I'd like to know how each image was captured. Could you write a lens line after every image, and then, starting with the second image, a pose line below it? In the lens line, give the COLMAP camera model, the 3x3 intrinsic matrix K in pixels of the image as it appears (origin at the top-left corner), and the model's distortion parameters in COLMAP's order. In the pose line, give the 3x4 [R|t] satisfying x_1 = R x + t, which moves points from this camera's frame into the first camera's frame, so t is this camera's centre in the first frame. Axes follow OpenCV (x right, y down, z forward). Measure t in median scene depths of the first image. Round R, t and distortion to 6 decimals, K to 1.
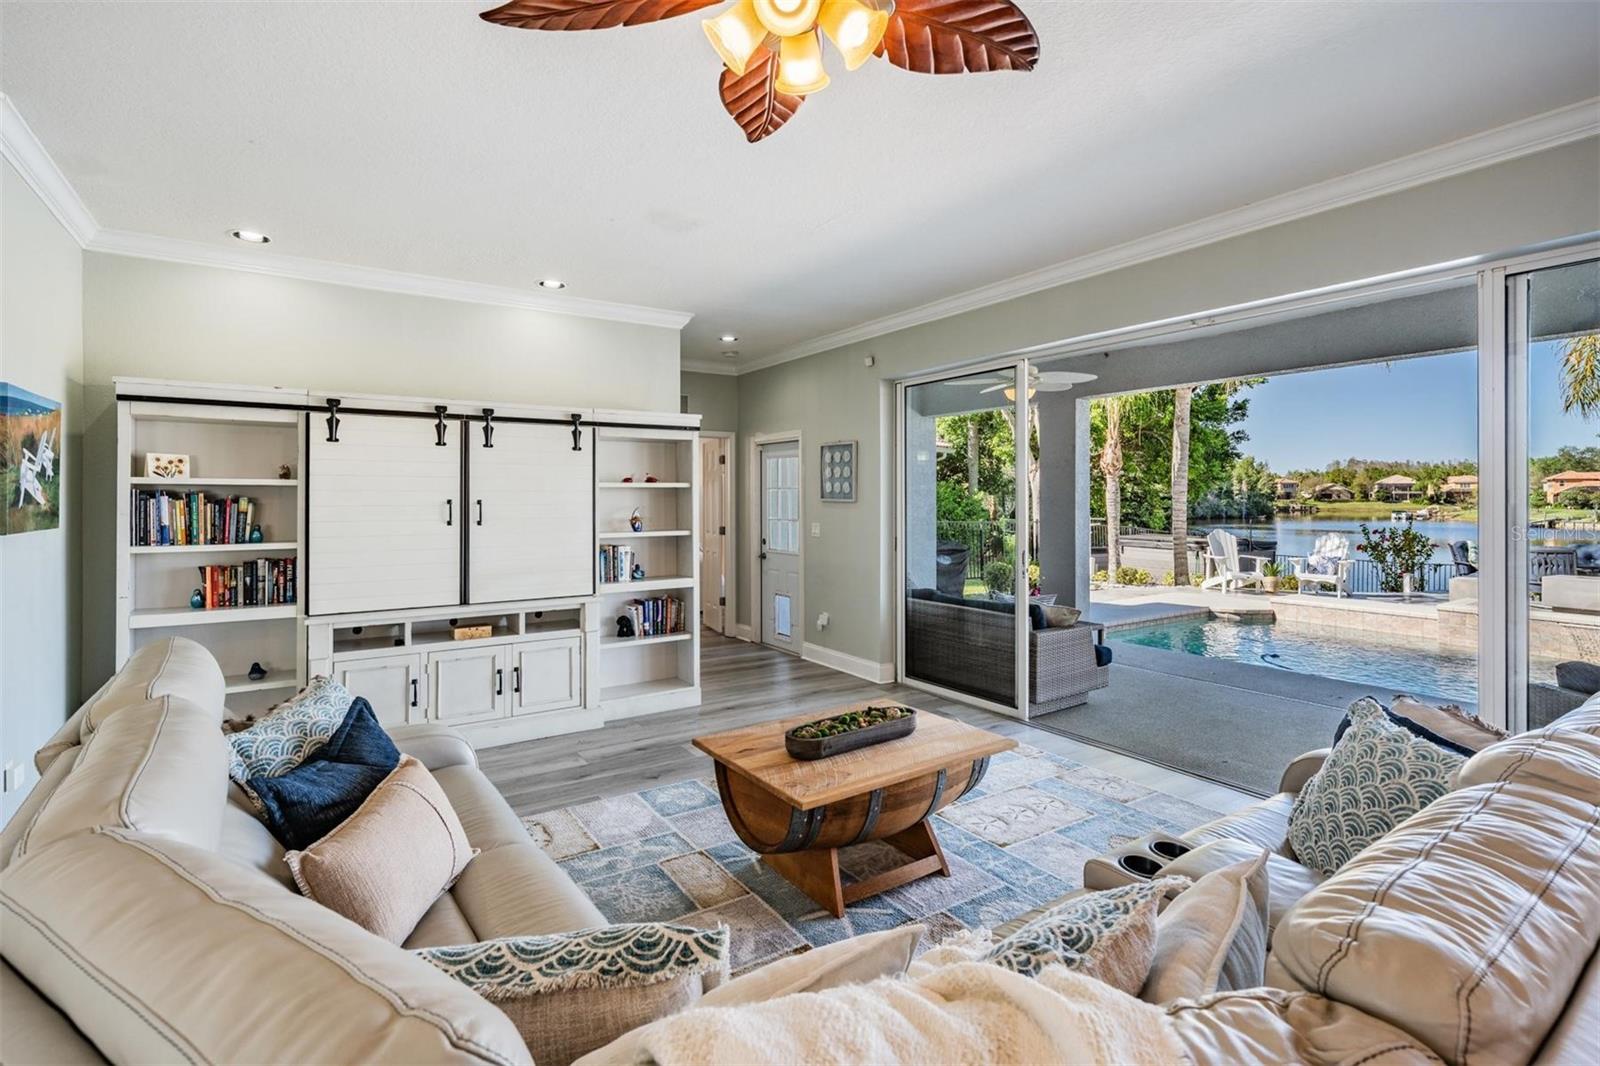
lens RADIAL K [[750.8, 0, 788.8], [0, 750.8, 491.3], [0, 0, 1]] dist [0.001461, -0.000989]
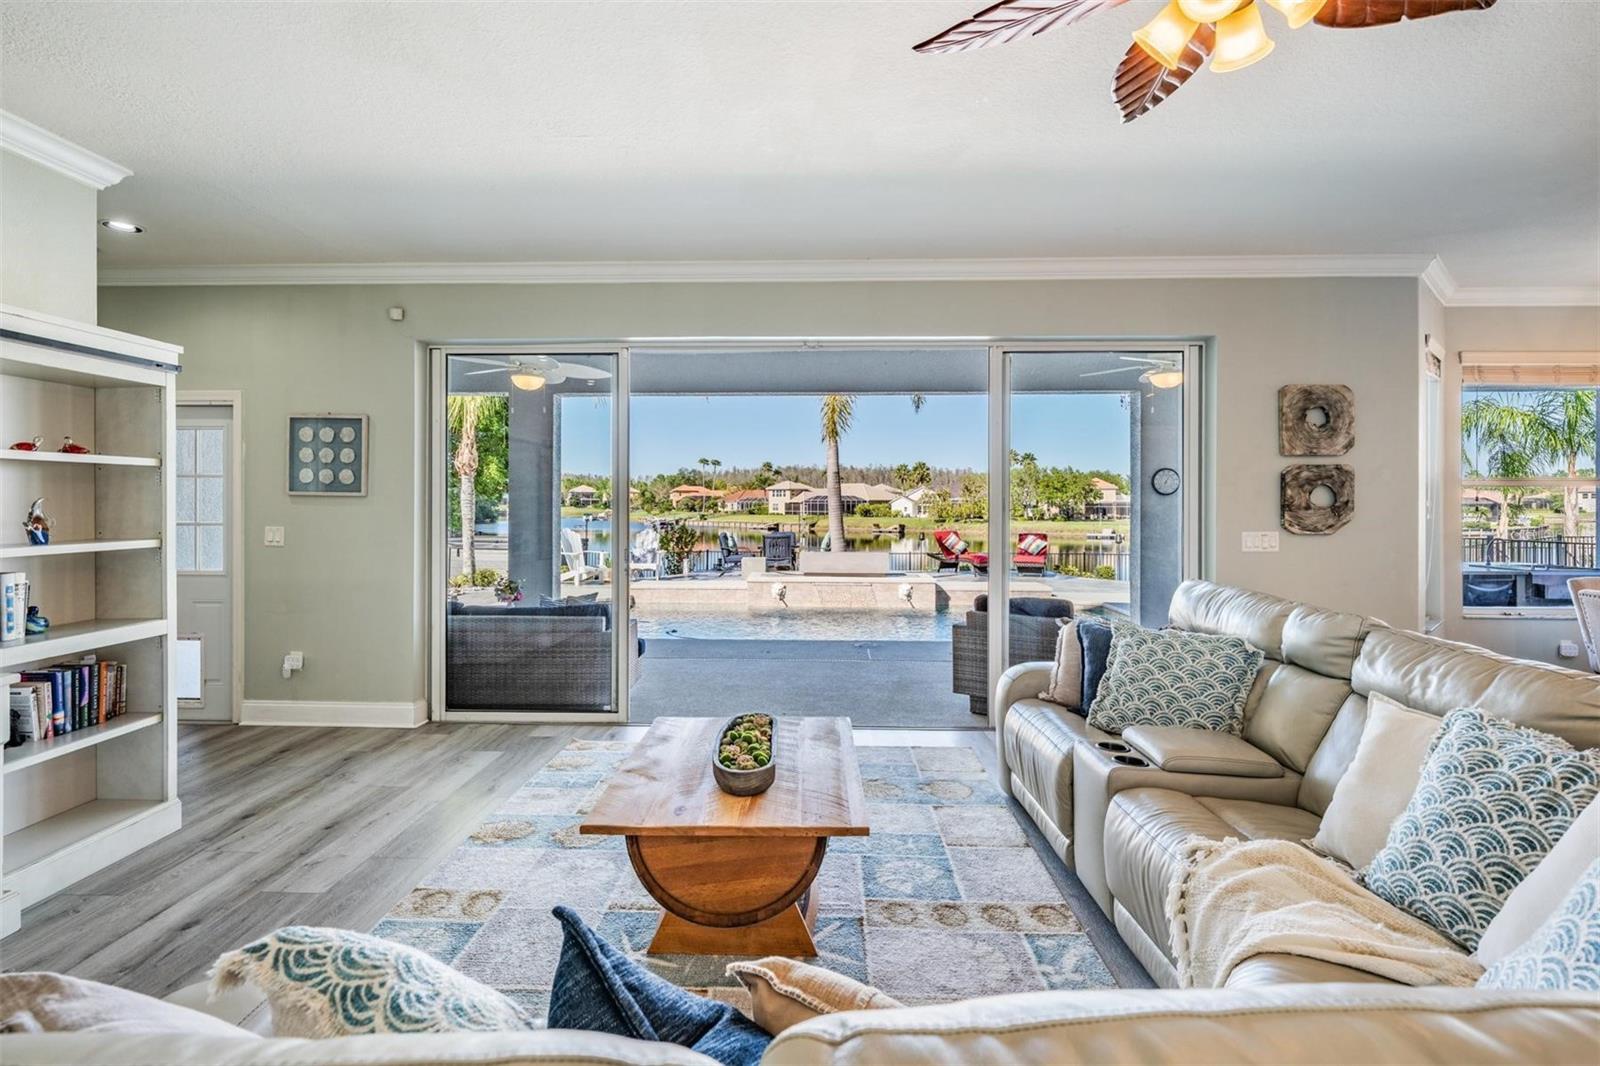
lens RADIAL K [[750.8, 0, 798.3], [0, 750.8, 499.6], [0, 0, 1]] dist [0.001461, -0.000989]
pose [[0.566280, 0.007479, 0.824179, -0.267177], [-0.010520, 0.999943, -0.001846, 0.013485], [-0.824146, -0.007625, 0.566327, 0.202753]]
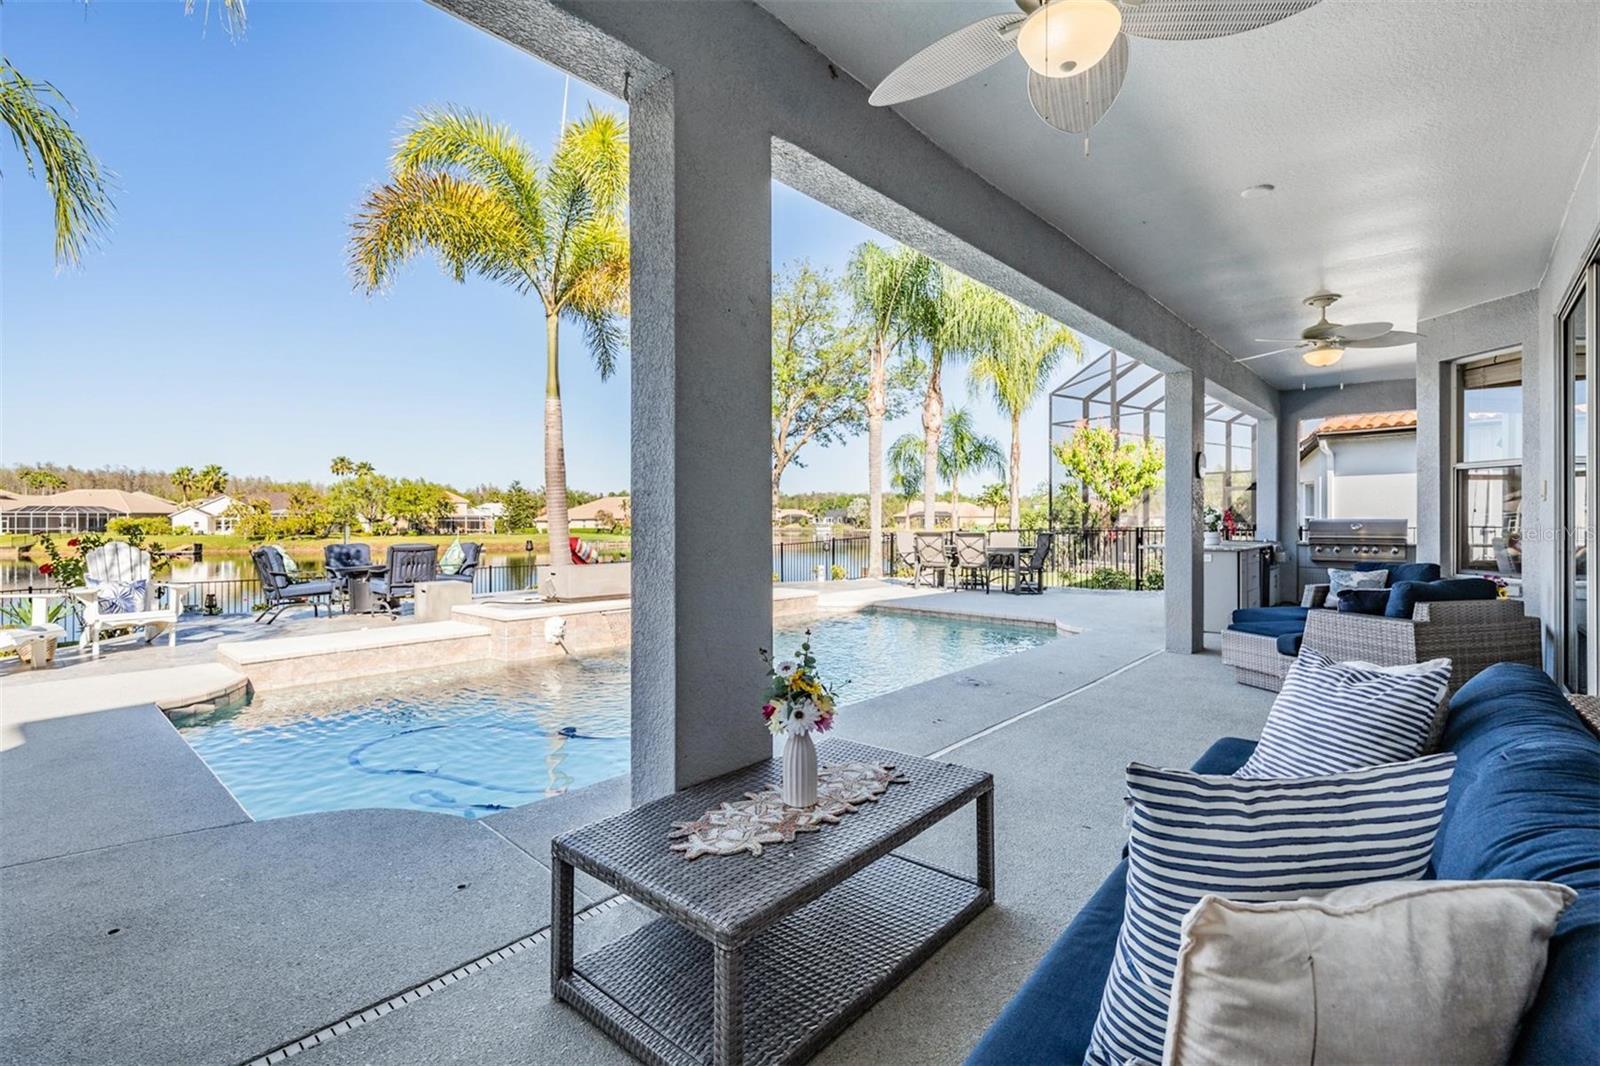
lens RADIAL K [[708.4, 0, 799.0], [0, 708.4, 539.9], [0, 0, 1]] dist [0.002265, -0.000356]
pose [[-0.277601, -0.025224, 0.960365, 0.072455], [-0.008581, 0.999680, 0.023776, 0.067084], [-0.960658, -0.001640, -0.277729, 1.186536]]
